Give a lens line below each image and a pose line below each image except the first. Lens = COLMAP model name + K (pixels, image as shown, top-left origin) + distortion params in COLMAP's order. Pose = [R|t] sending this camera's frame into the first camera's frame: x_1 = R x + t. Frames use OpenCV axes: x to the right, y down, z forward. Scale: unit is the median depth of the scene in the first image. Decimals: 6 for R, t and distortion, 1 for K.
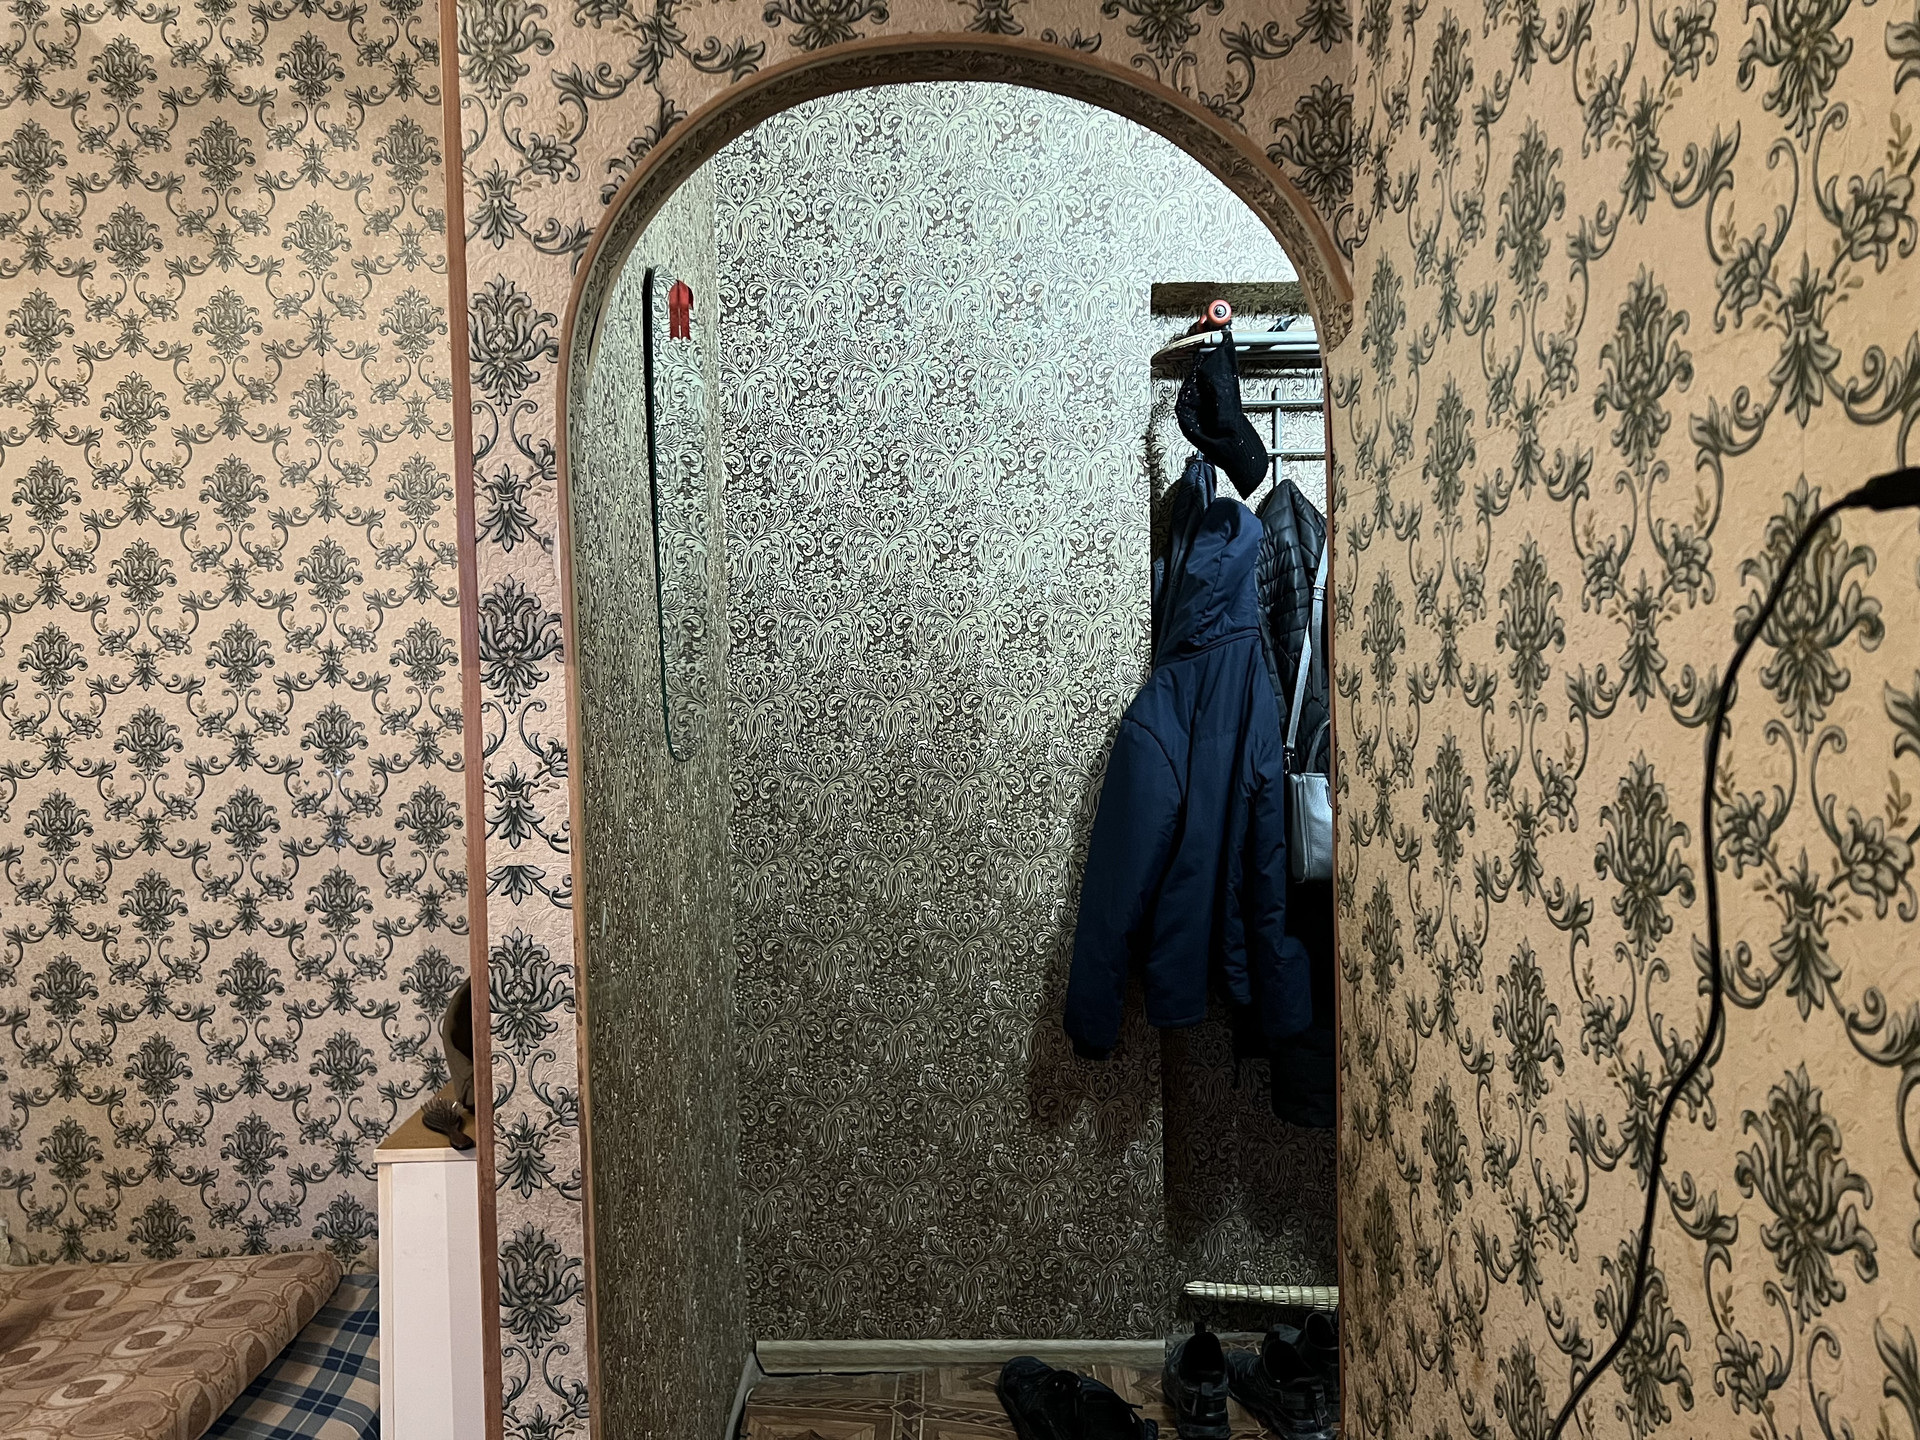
lens RADIAL K [[1439.7, 0, 939.9], [0, 1439.7, 678.9], [0, 0, 1]] dist [0.012990, -0.015732]
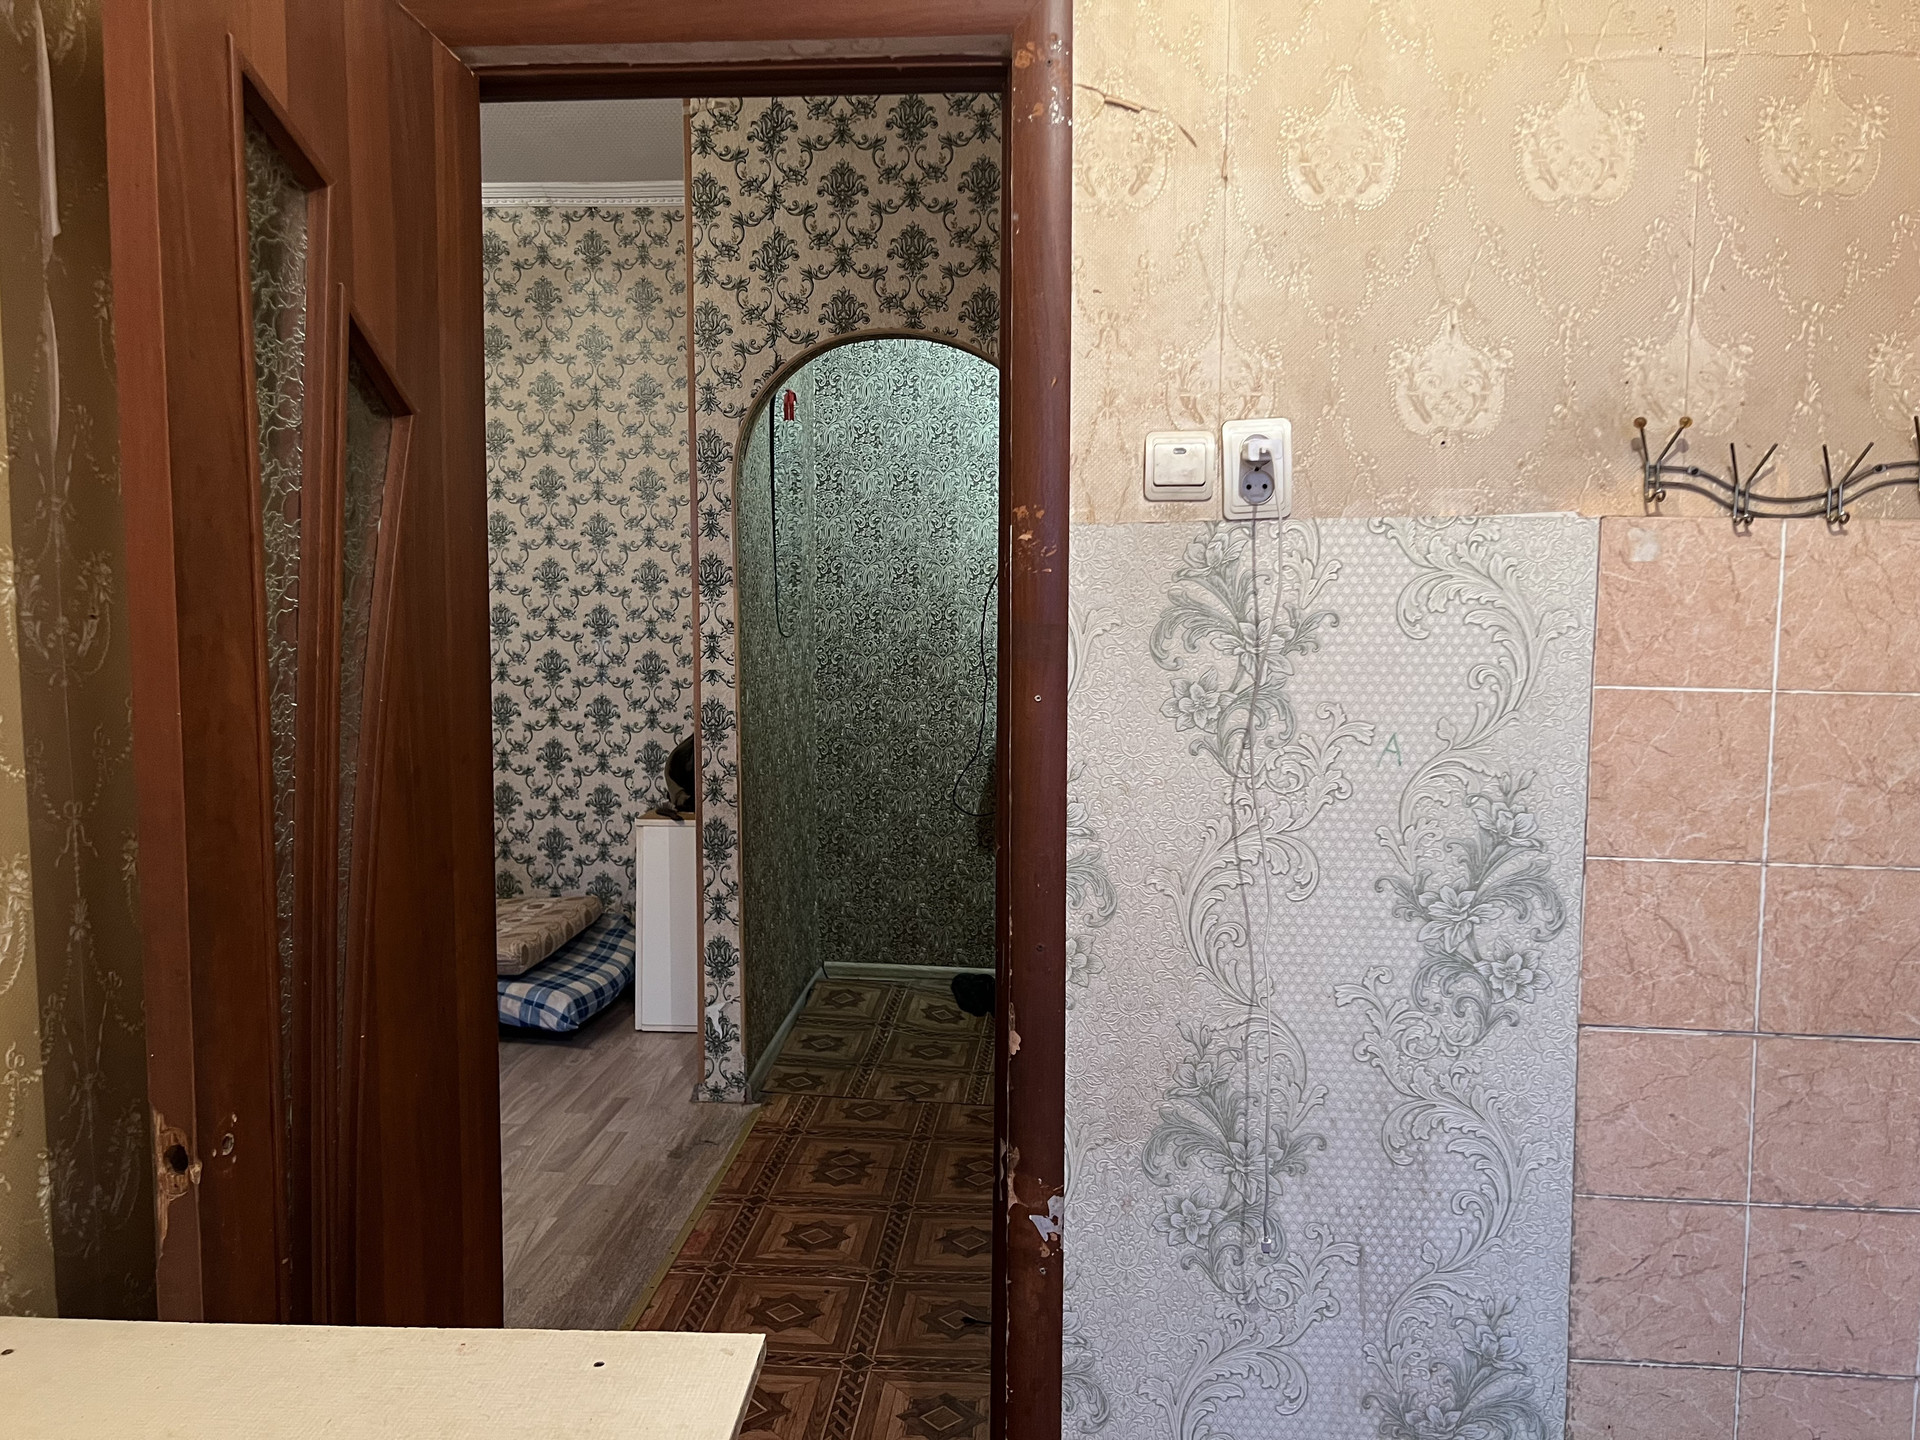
lens RADIAL K [[1439.7, 0, 958.6], [0, 1439.7, 719.0], [0, 0, 1]] dist [0.012990, -0.015732]
pose [[0.996317, 0.034845, -0.078345, 0.177195], [-0.028311, 0.996146, 0.083017, -0.001122], [0.080936, -0.080493, 0.993464, -0.784389]]
